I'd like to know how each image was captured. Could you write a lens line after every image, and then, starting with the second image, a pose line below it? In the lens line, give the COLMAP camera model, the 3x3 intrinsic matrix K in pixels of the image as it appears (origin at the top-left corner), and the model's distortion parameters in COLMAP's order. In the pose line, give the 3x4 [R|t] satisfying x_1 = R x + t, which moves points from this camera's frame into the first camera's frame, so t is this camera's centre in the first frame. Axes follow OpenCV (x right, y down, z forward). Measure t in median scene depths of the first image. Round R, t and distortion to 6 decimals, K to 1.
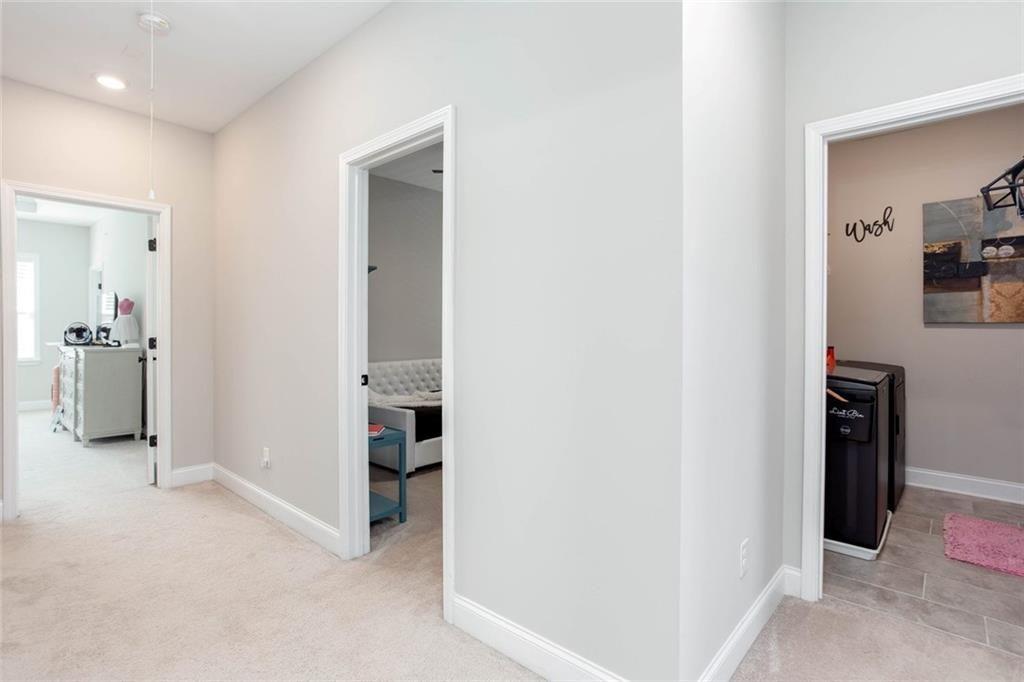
lens RADIAL K [[498.7, 0, 517.2], [0, 498.7, 335.1], [0, 0, 1]] dist [-0.045514, 0.028818]
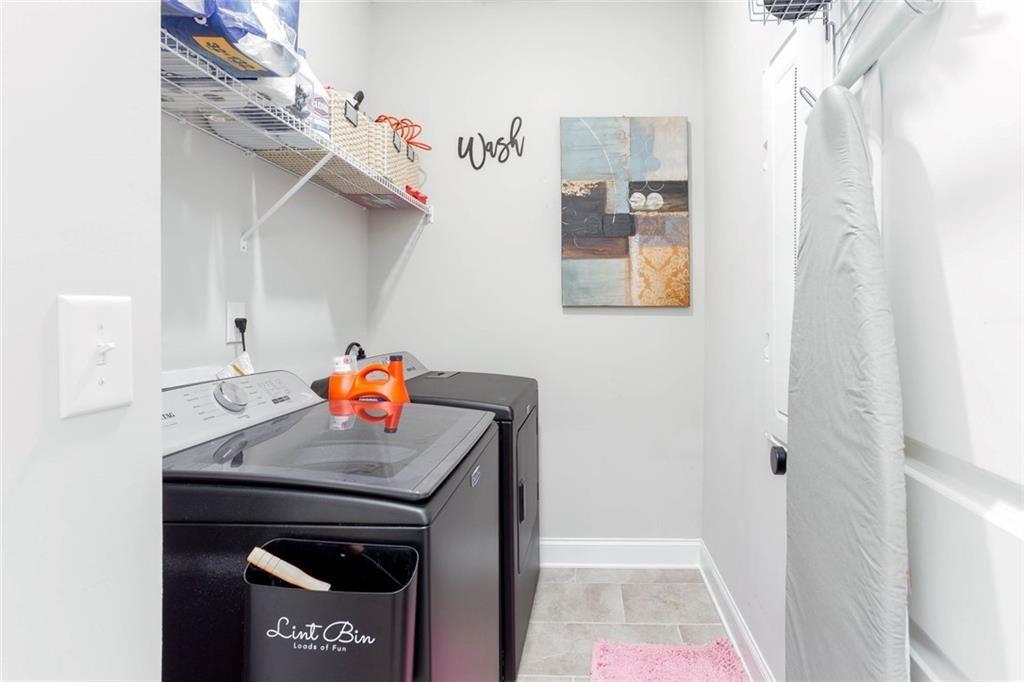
lens RADIAL K [[498.7, 0, 517.2], [0, 498.7, 335.1], [0, 0, 1]] dist [-0.045514, 0.028818]
pose [[0.828962, -0.019656, 0.558960, 0.442533], [0.004928, 0.999600, 0.027842, -0.005802], [-0.559284, -0.020325, 0.828727, 0.523513]]
